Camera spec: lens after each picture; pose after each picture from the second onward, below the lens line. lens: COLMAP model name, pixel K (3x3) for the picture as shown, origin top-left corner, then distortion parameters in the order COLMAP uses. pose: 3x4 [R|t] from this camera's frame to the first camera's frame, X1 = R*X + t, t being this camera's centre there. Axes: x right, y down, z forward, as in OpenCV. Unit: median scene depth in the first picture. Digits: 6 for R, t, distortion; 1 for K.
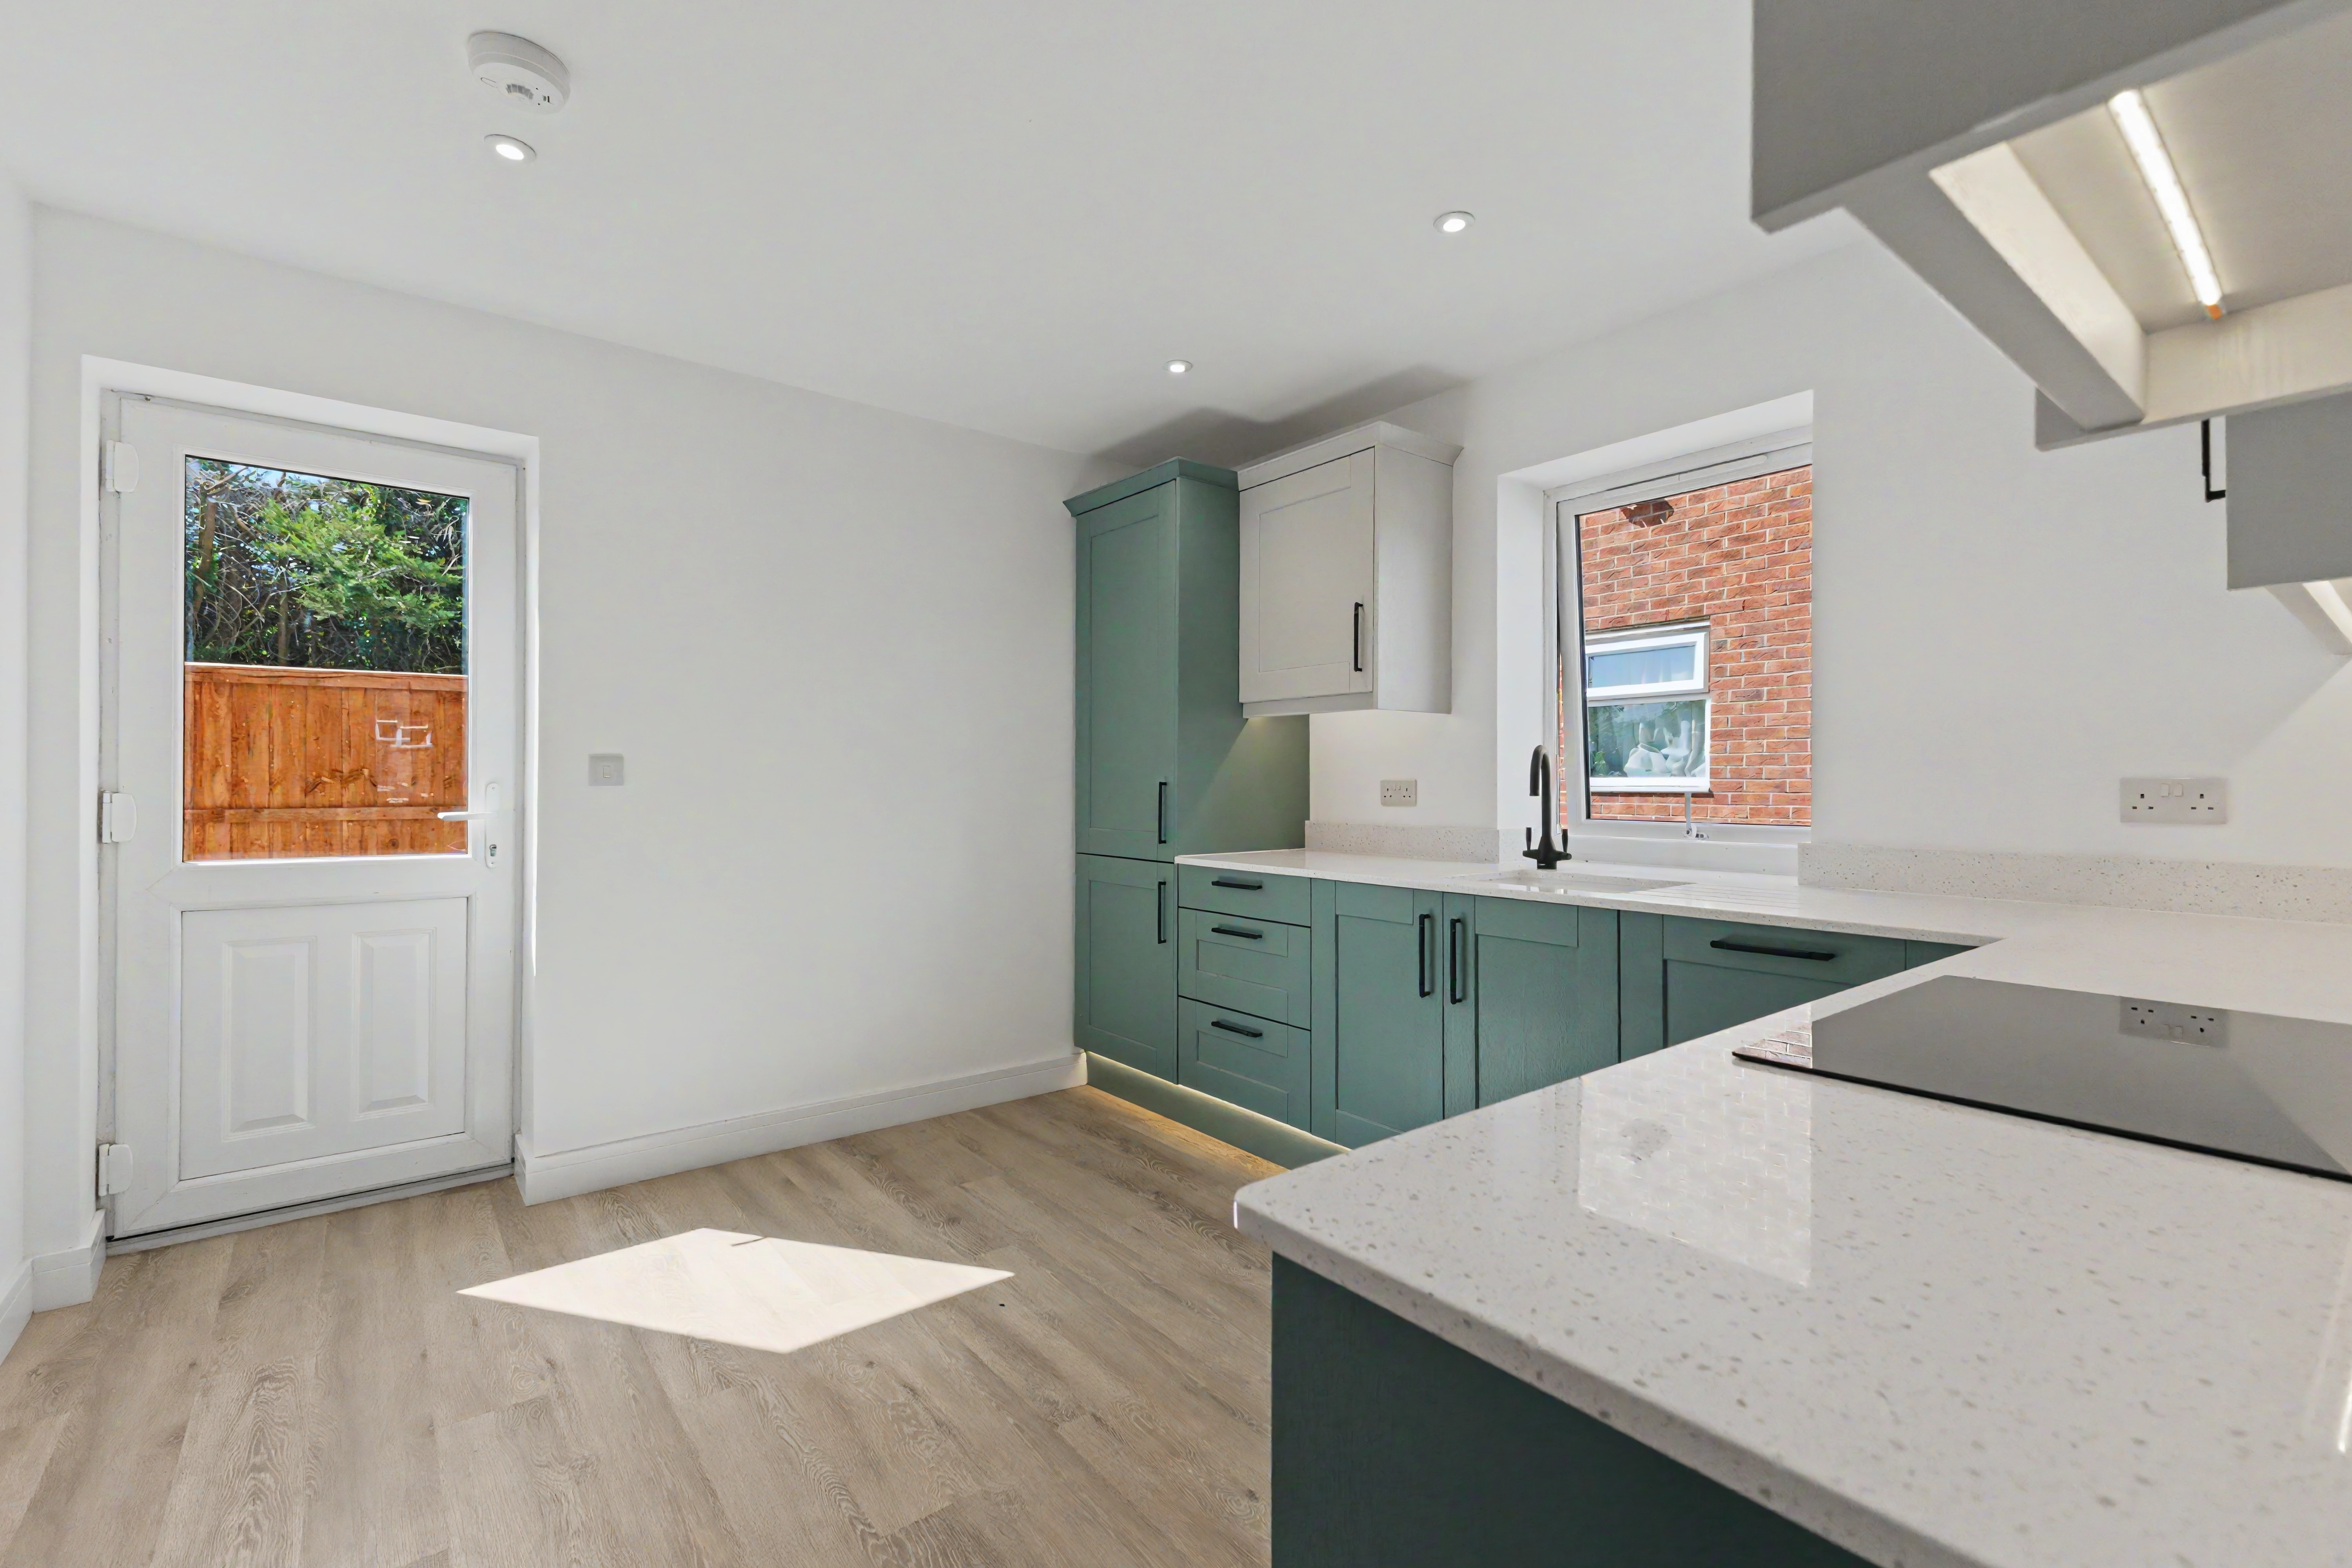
lens RADIAL K [[1017.2, 0, 1176.0], [0, 1017.2, 784.0], [0, 0, 1]] dist [0.011980, 0.000284]
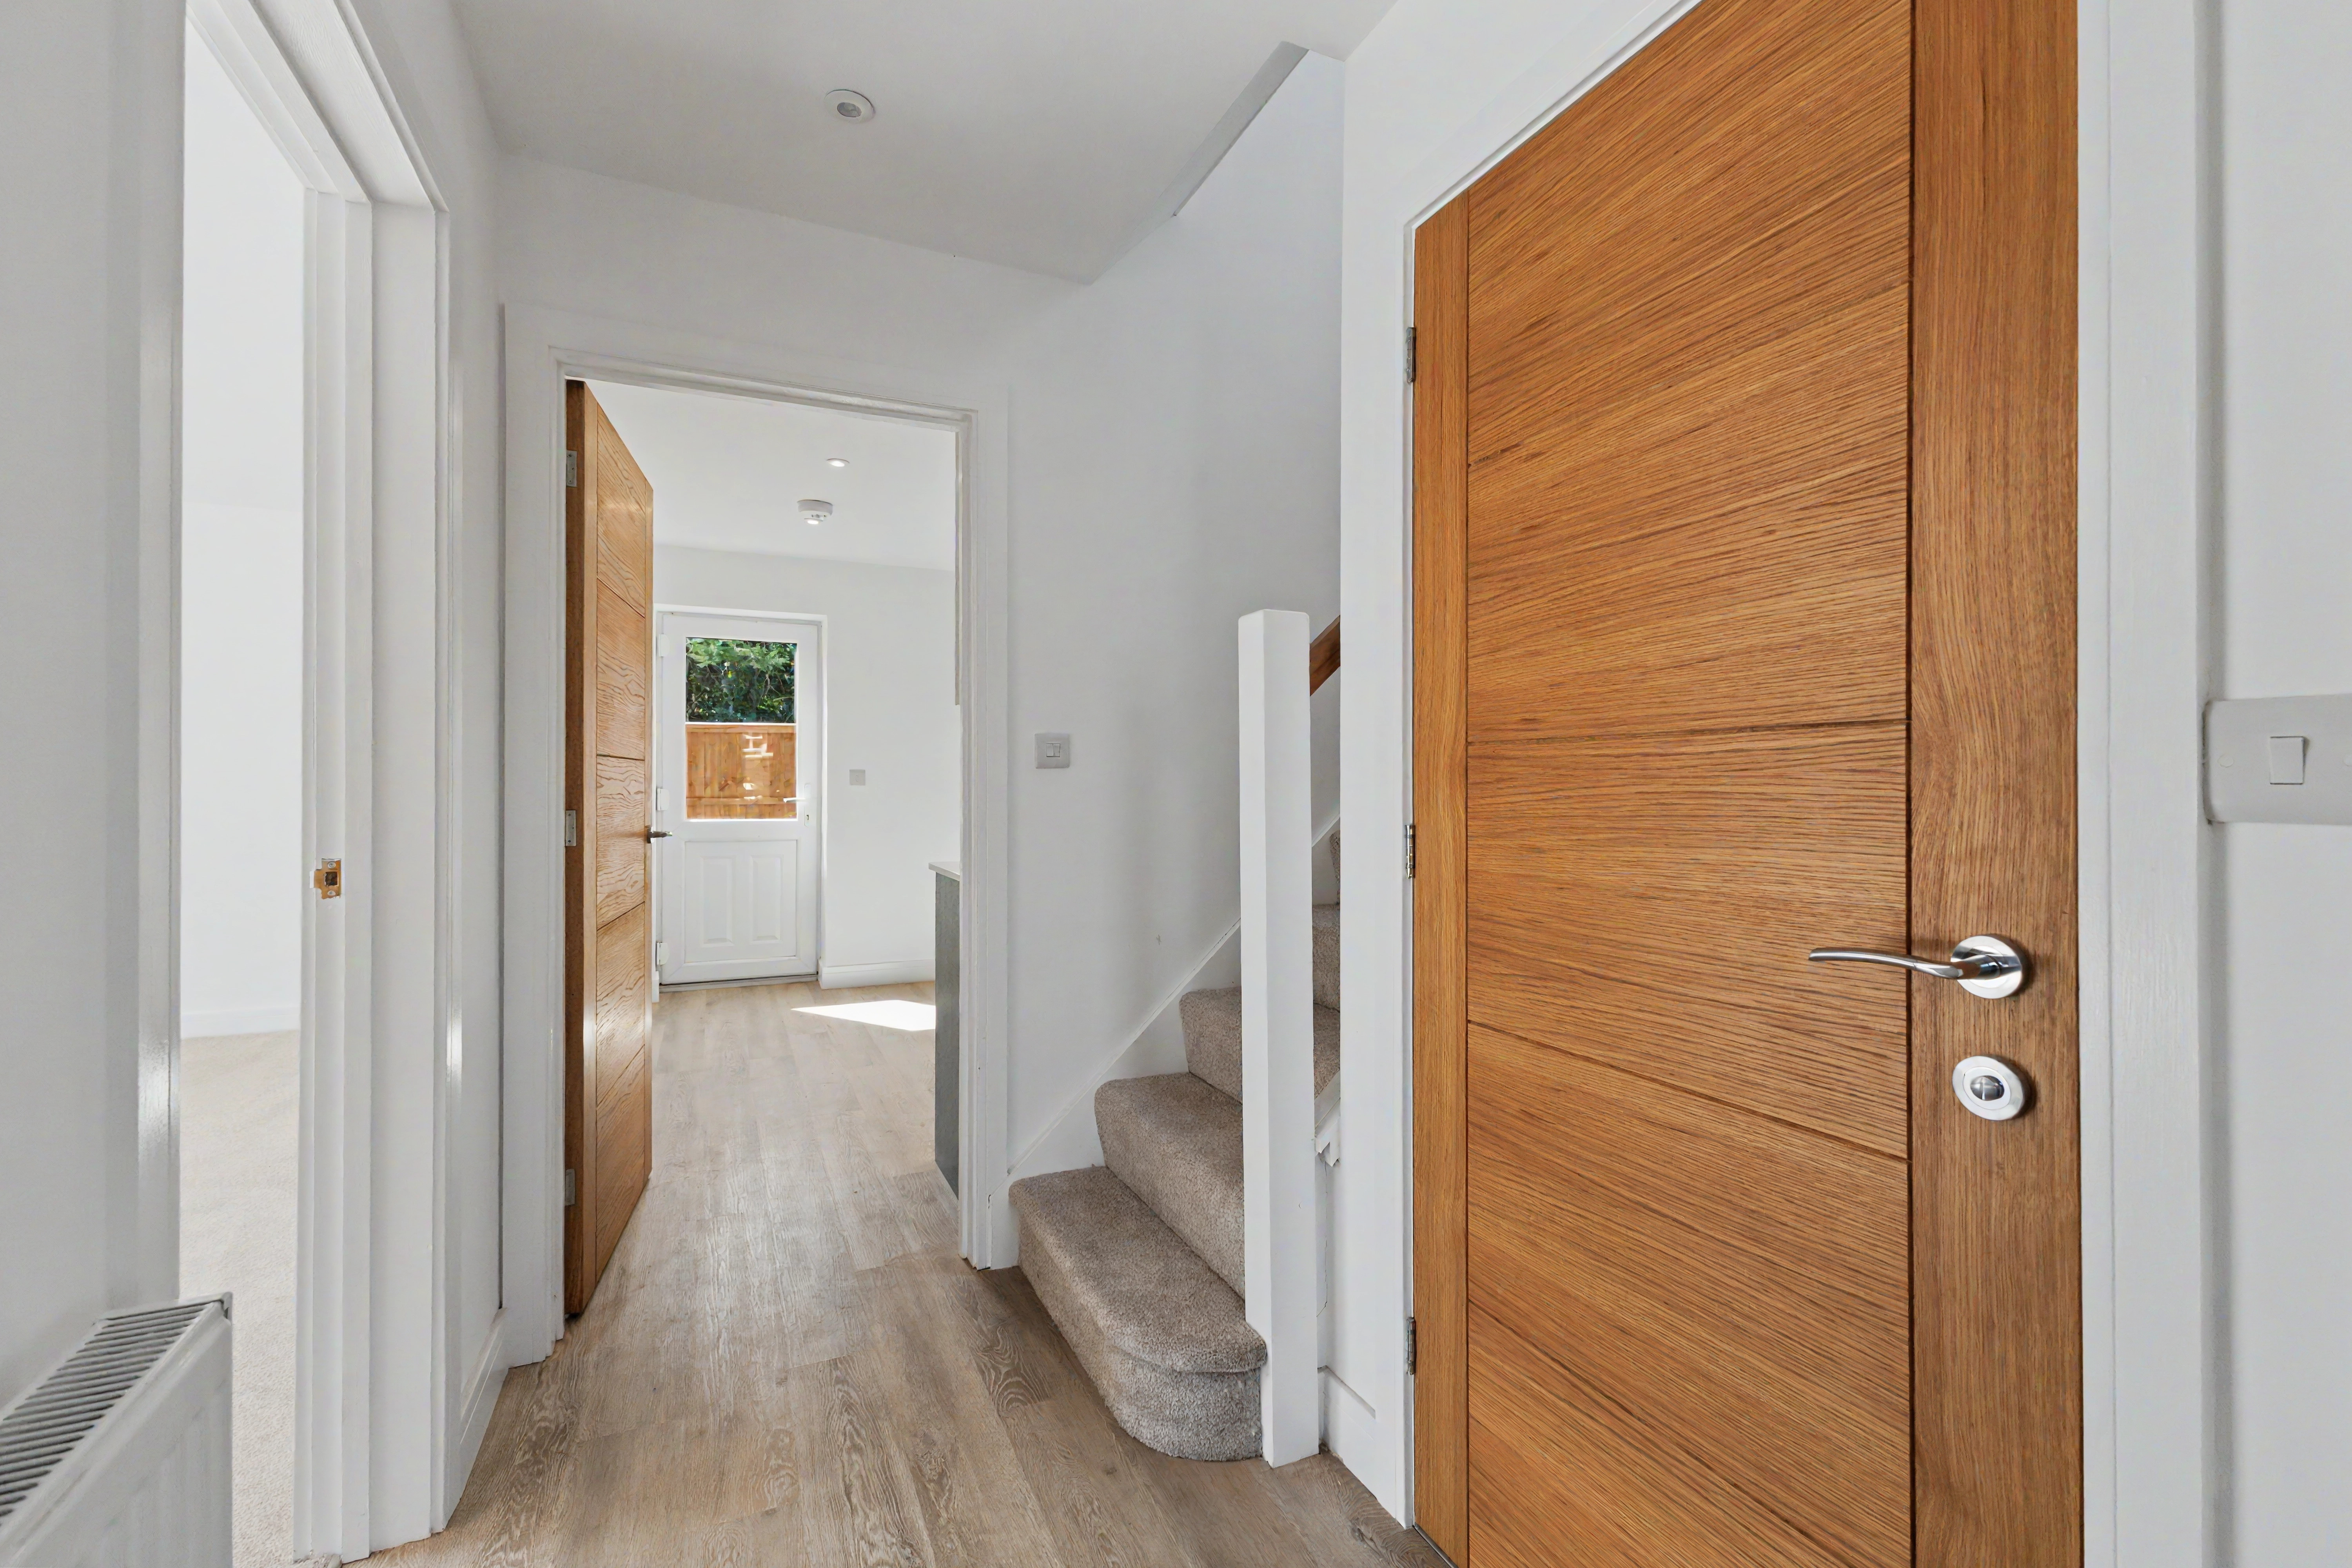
lens RADIAL K [[1017.2, 0, 1176.0], [0, 1017.2, 784.0], [0, 0, 1]] dist [0.011980, 0.000284]
pose [[0.969660, -0.003862, -0.244426, 0.536968], [0.003057, 0.999989, -0.003673, 0.009283], [0.244437, 0.002814, 0.969661, -0.783674]]
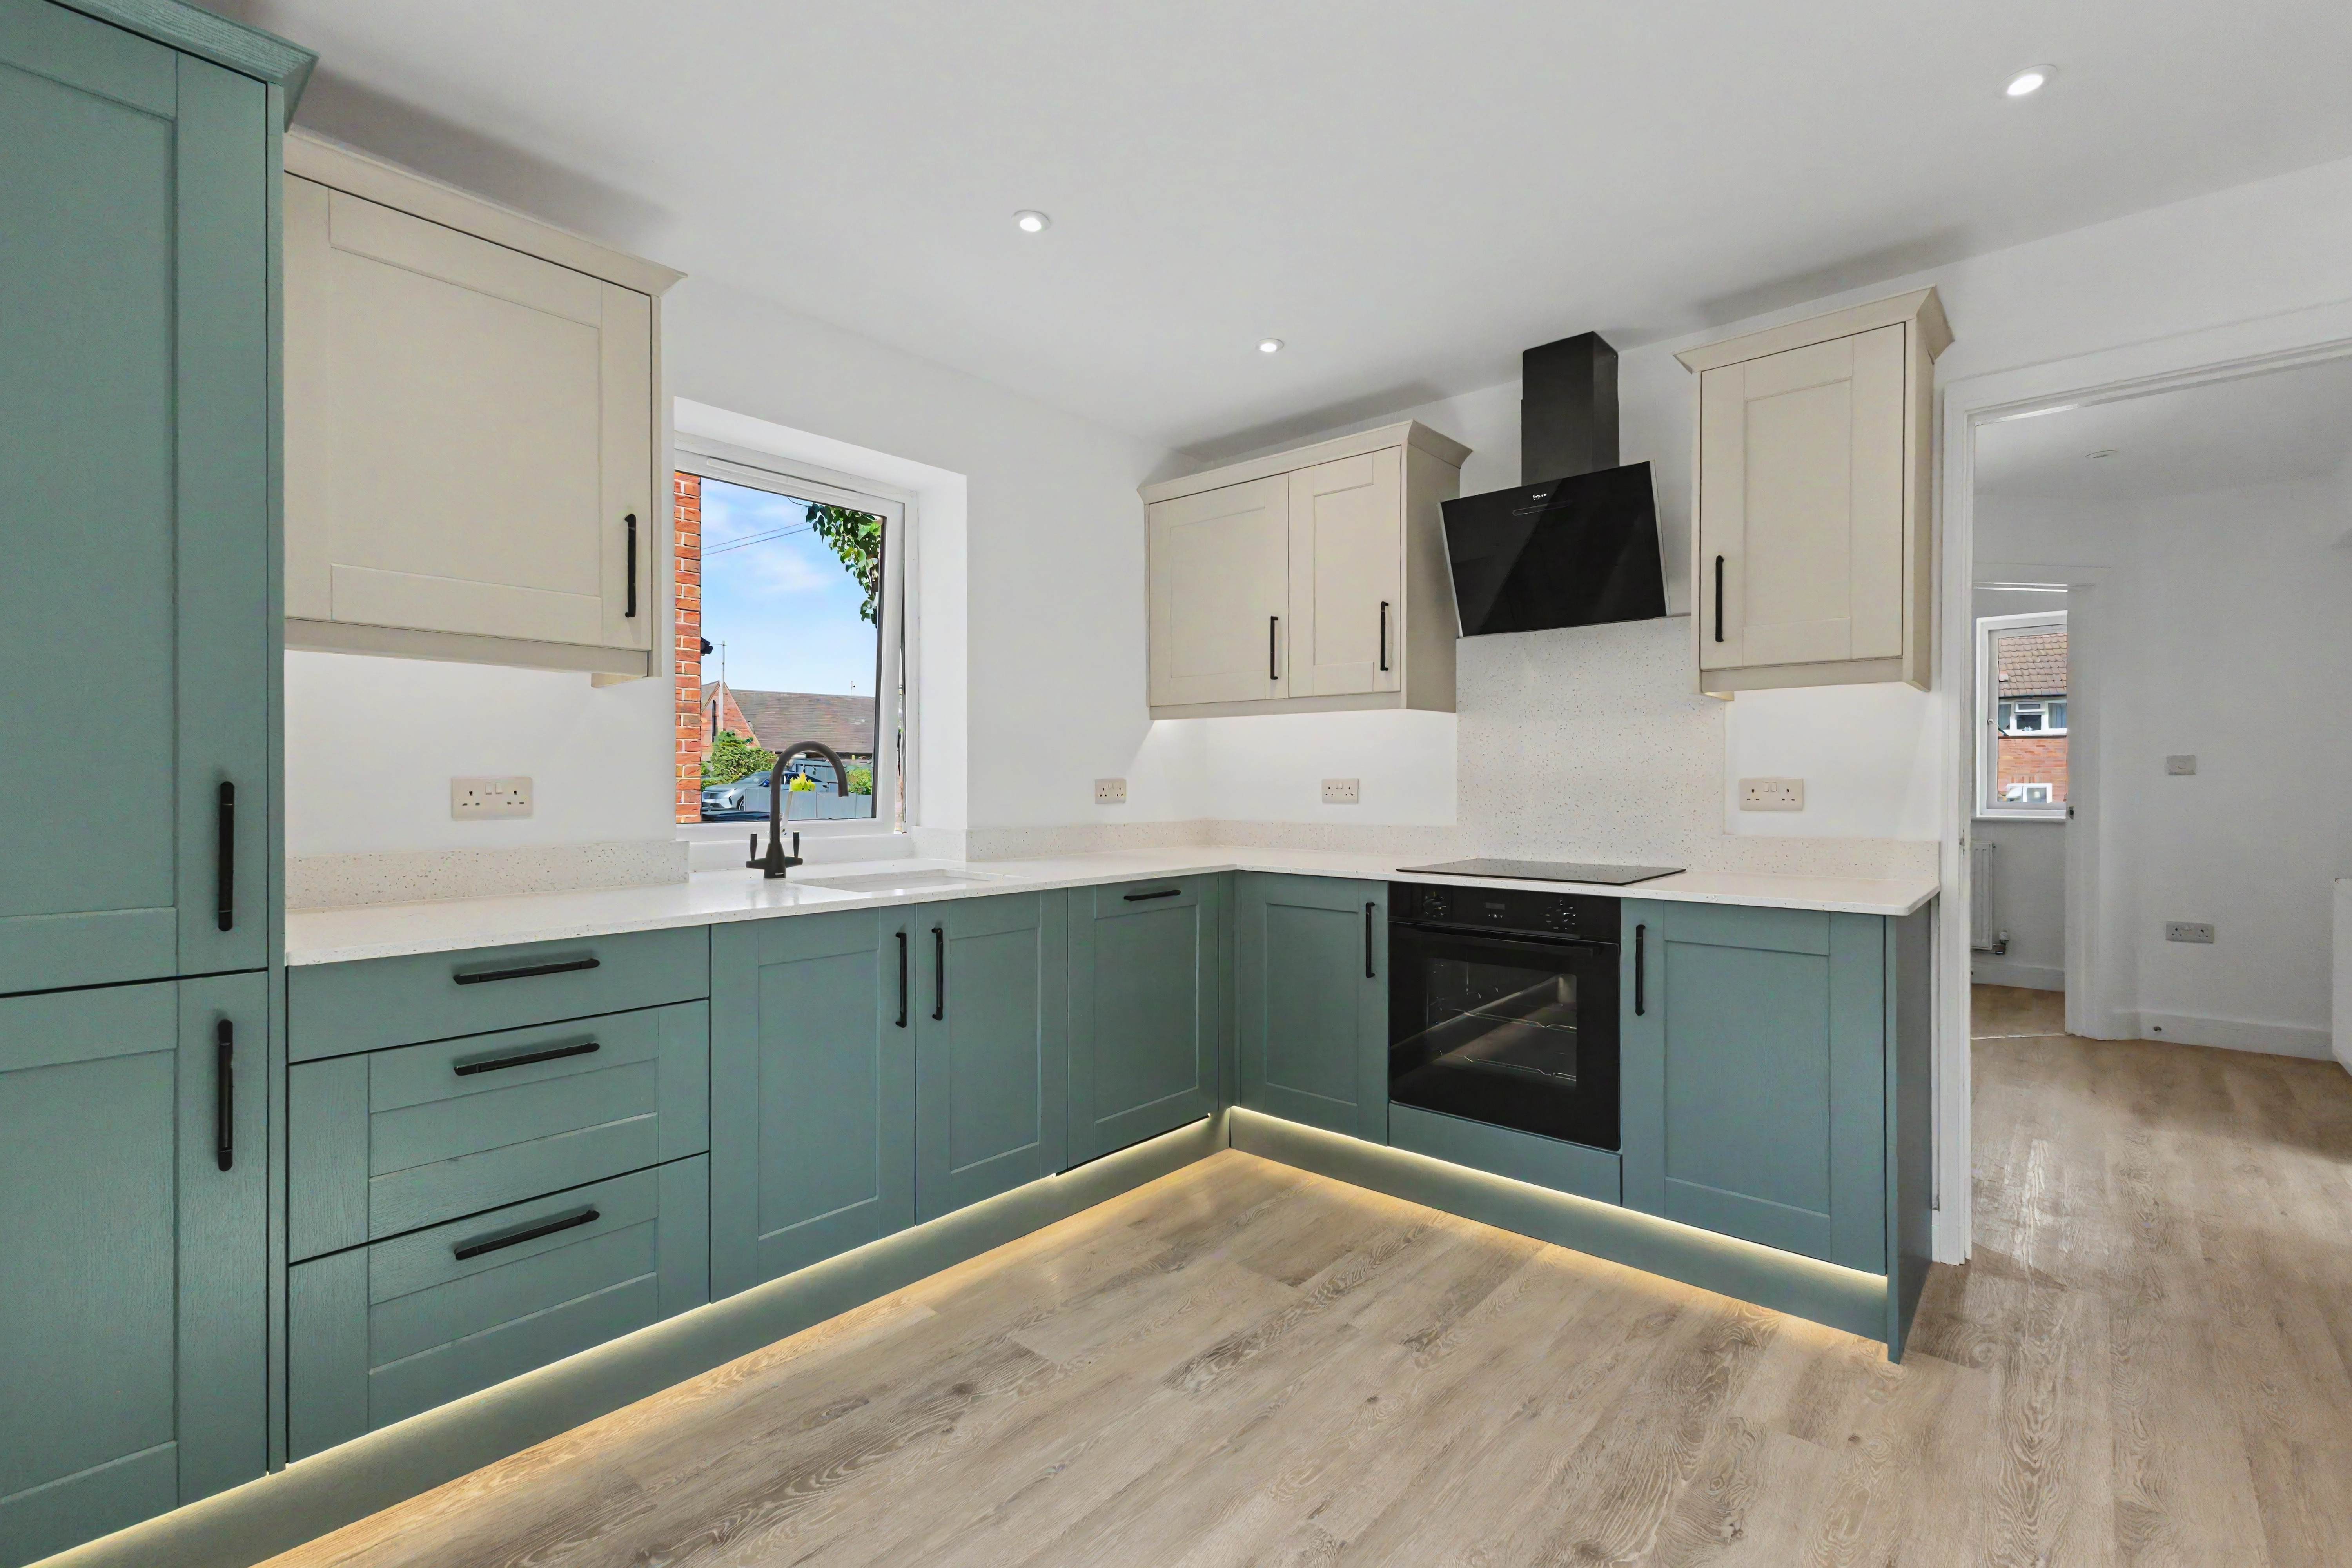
lens RADIAL K [[1017.2, 0, 1176.0], [0, 1017.2, 784.0], [0, 0, 1]] dist [0.011980, 0.000284]
pose [[-0.168674, -0.002666, 0.985668, -0.547694], [0.003089, 0.999990, 0.003233, -0.001642], [-0.985667, 0.003590, -0.168664, 0.756139]]
